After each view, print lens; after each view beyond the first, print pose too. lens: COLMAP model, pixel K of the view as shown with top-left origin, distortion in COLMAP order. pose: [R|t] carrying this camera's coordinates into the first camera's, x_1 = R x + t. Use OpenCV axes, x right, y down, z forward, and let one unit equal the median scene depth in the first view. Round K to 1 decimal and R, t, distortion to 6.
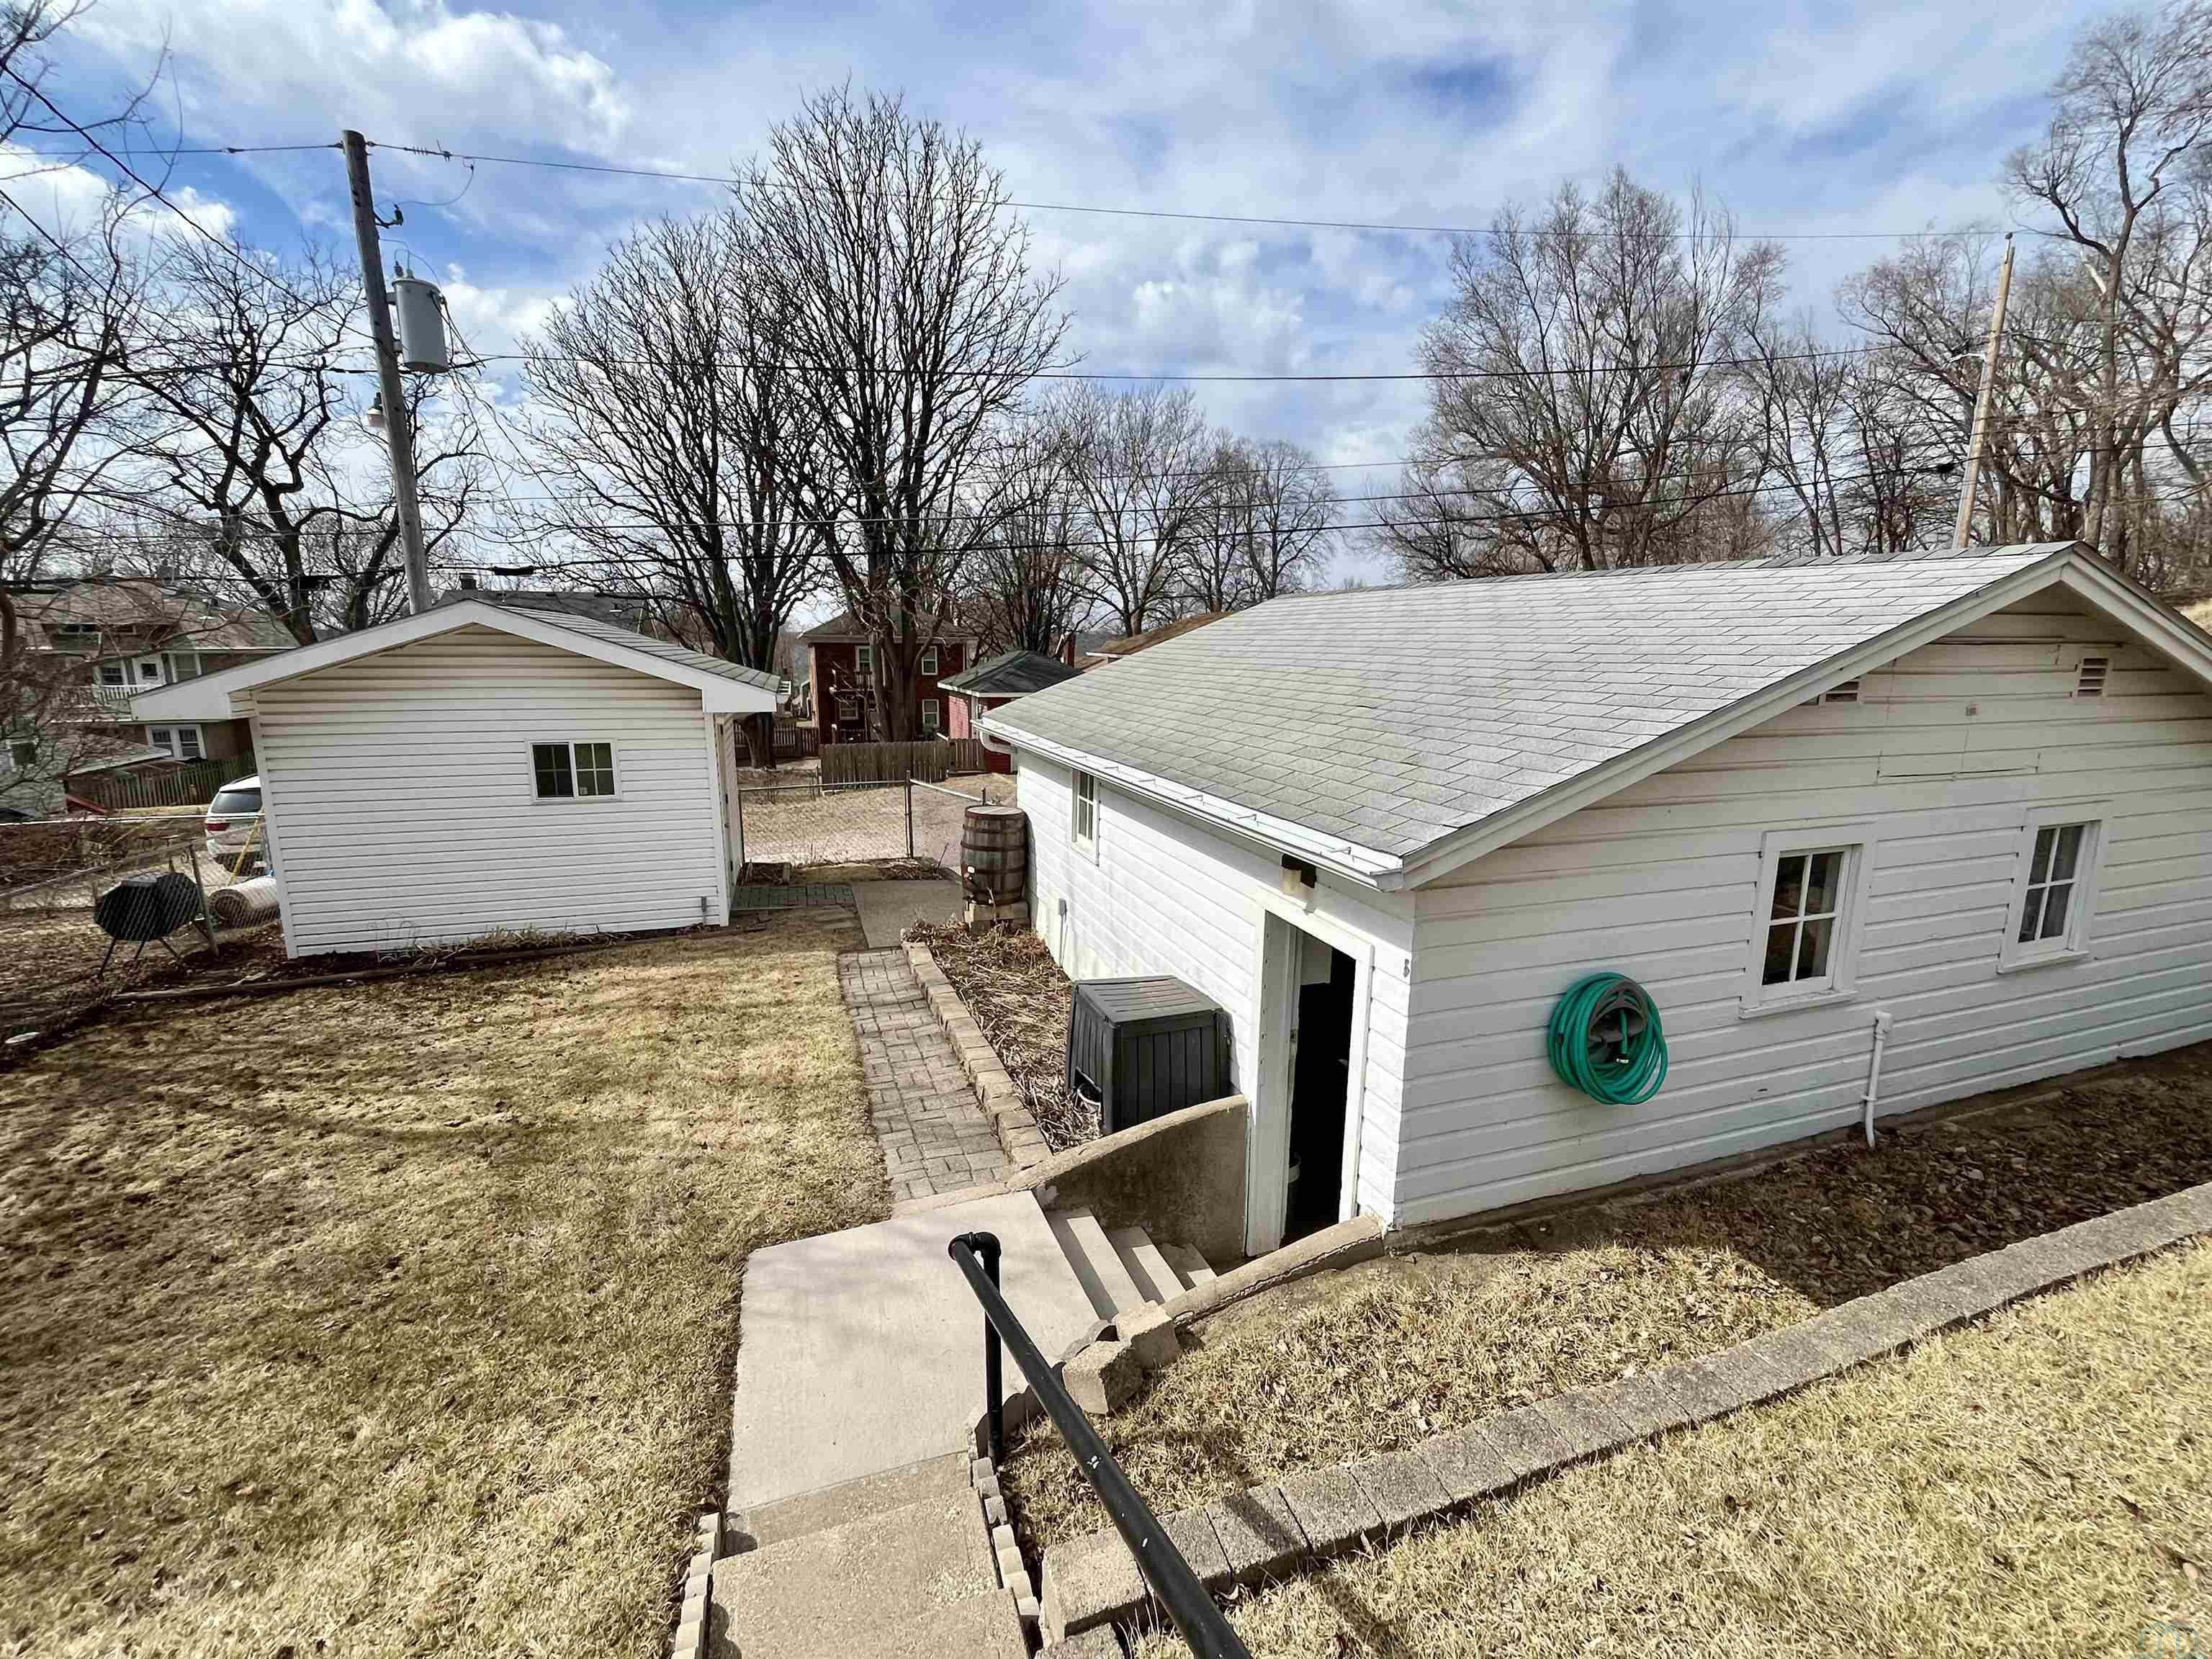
lens RADIAL K [[925.9, 0, 1098.8], [0, 925.9, 831.7], [0, 0, 1]] dist [-0.007024, -0.000500]
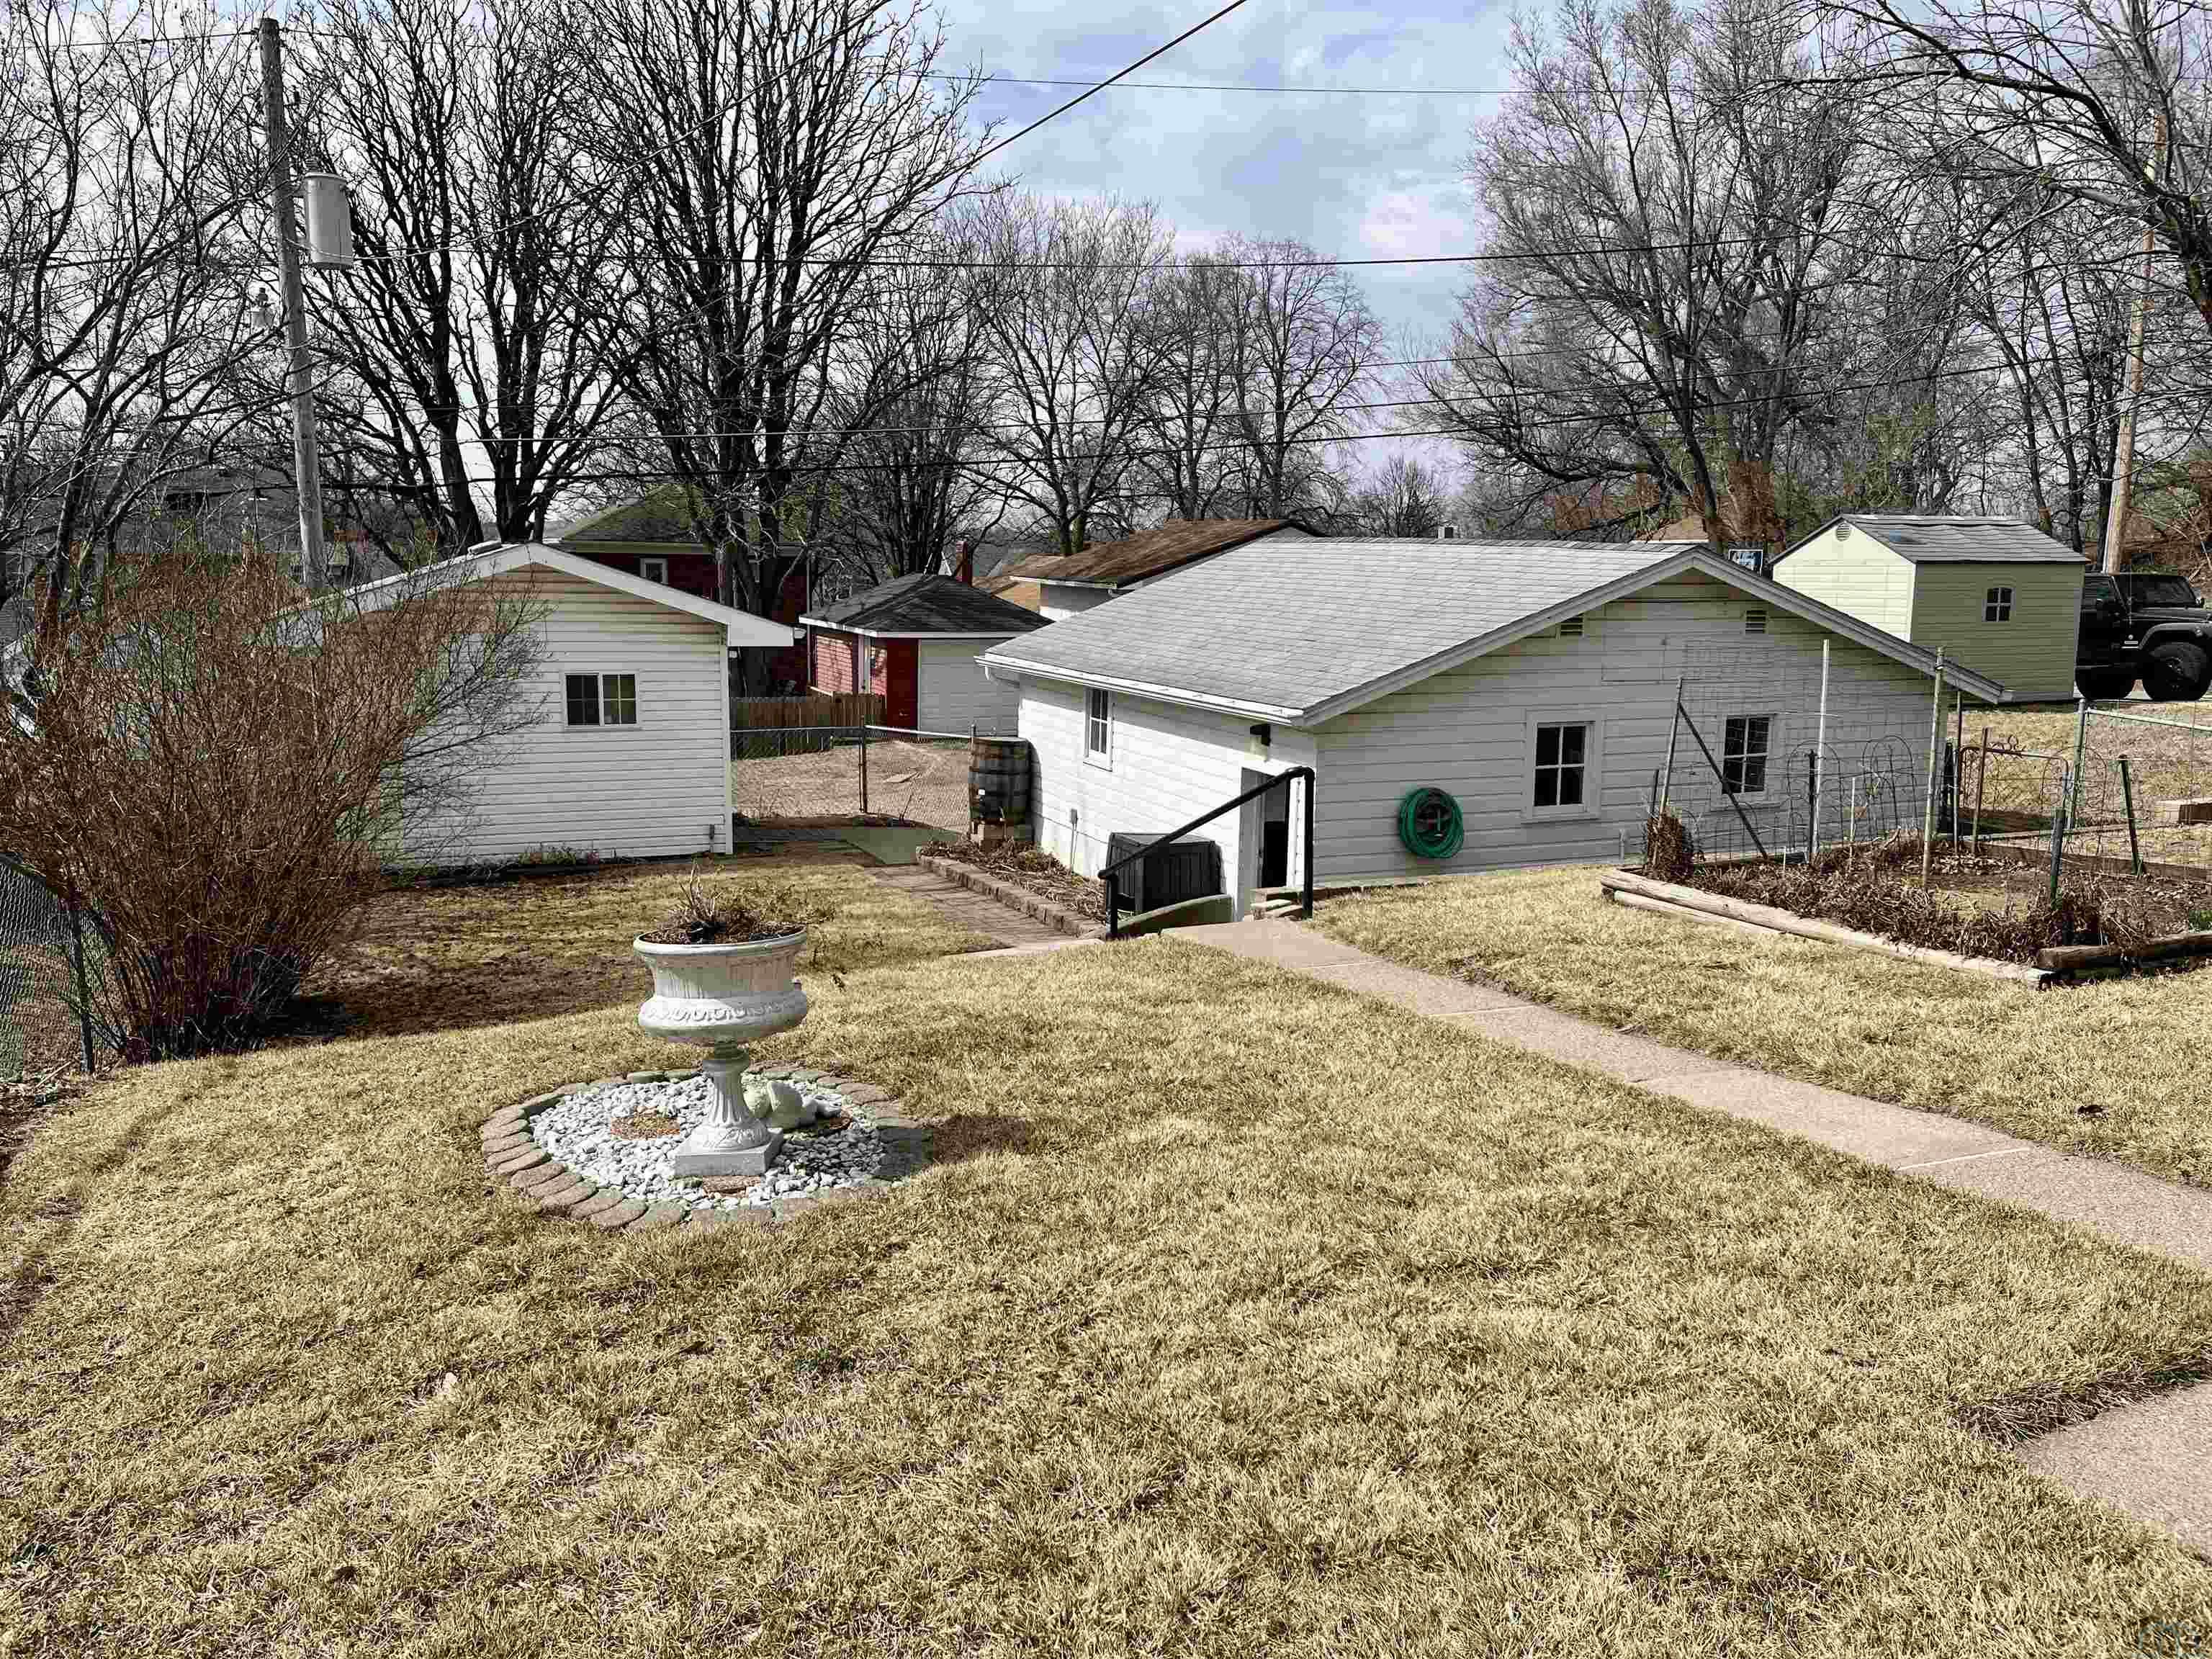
lens RADIAL K [[1590.1, 0, 1113.4], [0, 1590.1, 829.1], [0, 0, 1]] dist [0.007661, -0.004880]
pose [[0.996862, -0.002921, 0.079106, -0.093711], [0.005124, 0.999604, -0.027659, 0.097411], [-0.078994, 0.027978, 0.996482, -0.620693]]
